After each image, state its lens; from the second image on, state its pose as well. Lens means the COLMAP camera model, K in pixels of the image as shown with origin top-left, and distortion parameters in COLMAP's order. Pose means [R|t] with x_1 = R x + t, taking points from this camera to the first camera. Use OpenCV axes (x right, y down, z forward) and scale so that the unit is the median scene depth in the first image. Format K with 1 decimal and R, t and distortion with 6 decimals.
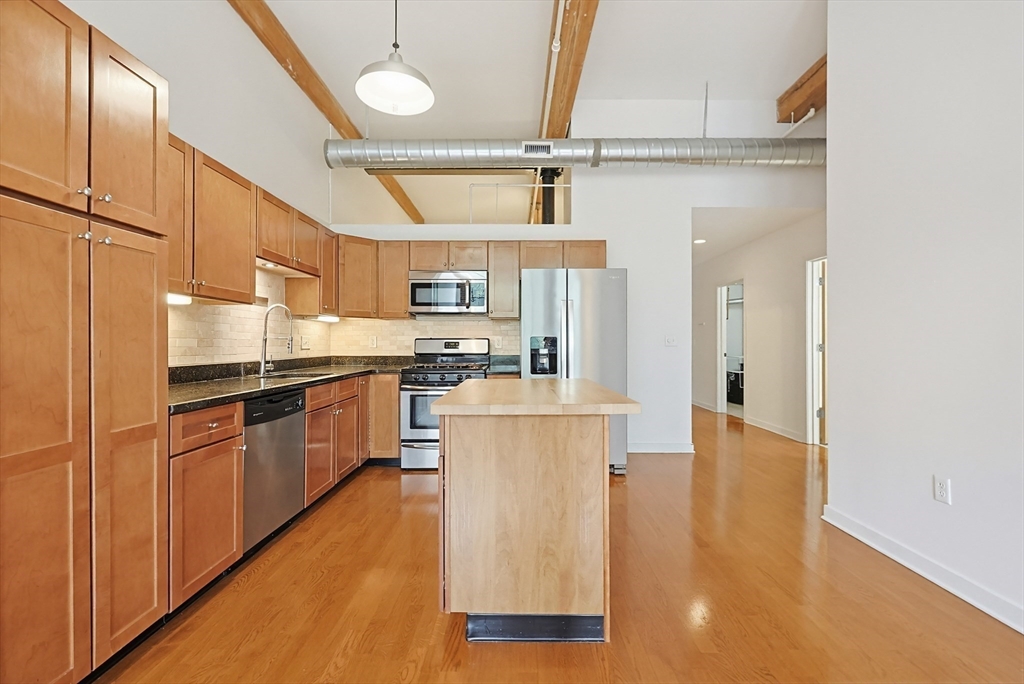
lens RADIAL K [[438.1, 0, 511.0], [0, 438.1, 344.1], [0, 0, 1]] dist [-0.005176, 0.001291]
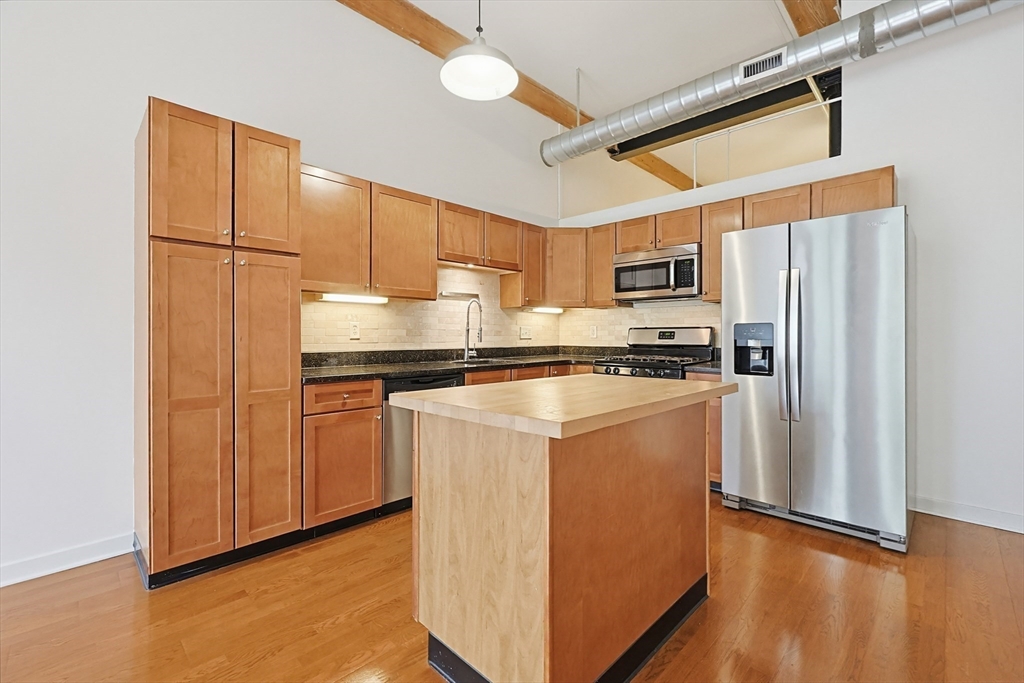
lens RADIAL K [[438.1, 0, 518.6], [0, 438.1, 335.0], [0, 0, 1]] dist [-0.005176, 0.001291]
pose [[0.726941, -0.000585, -0.686700, 0.279343], [-0.000559, 0.999999, -0.001444, 0.003777], [0.686700, 0.001433, 0.726940, 0.202567]]
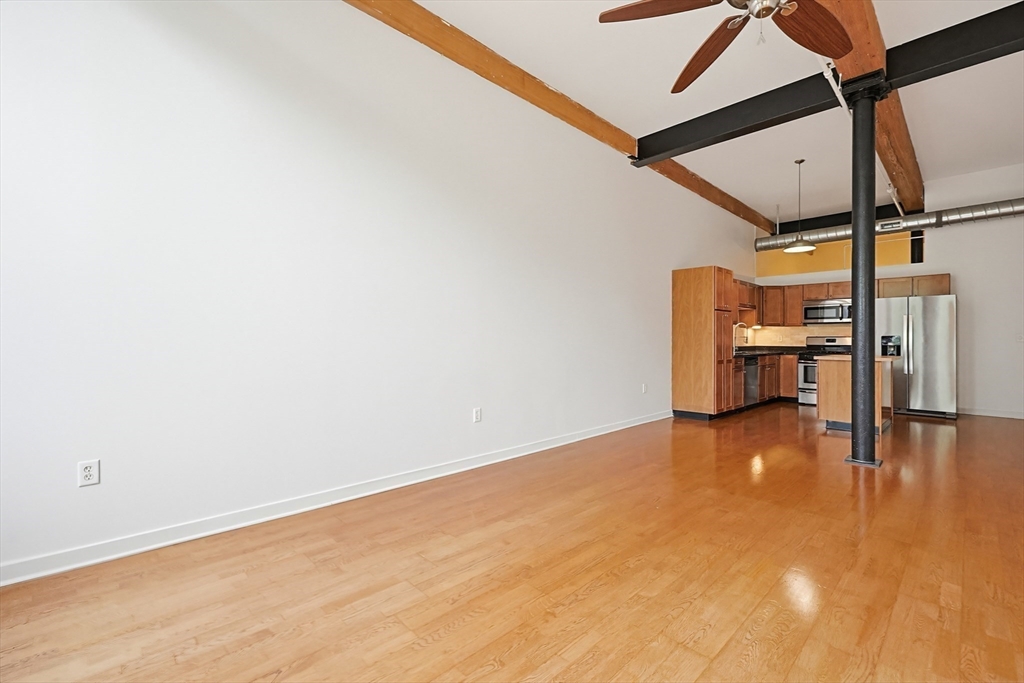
lens RADIAL K [[438.1, 0, 526.4], [0, 438.1, 340.1], [0, 0, 1]] dist [-0.005176, 0.001291]
pose [[0.712371, 0.000986, -0.701802, 0.256692], [-0.002992, 0.999994, -0.001632, 0.008599], [0.701796, 0.003262, 0.712370, -1.260408]]
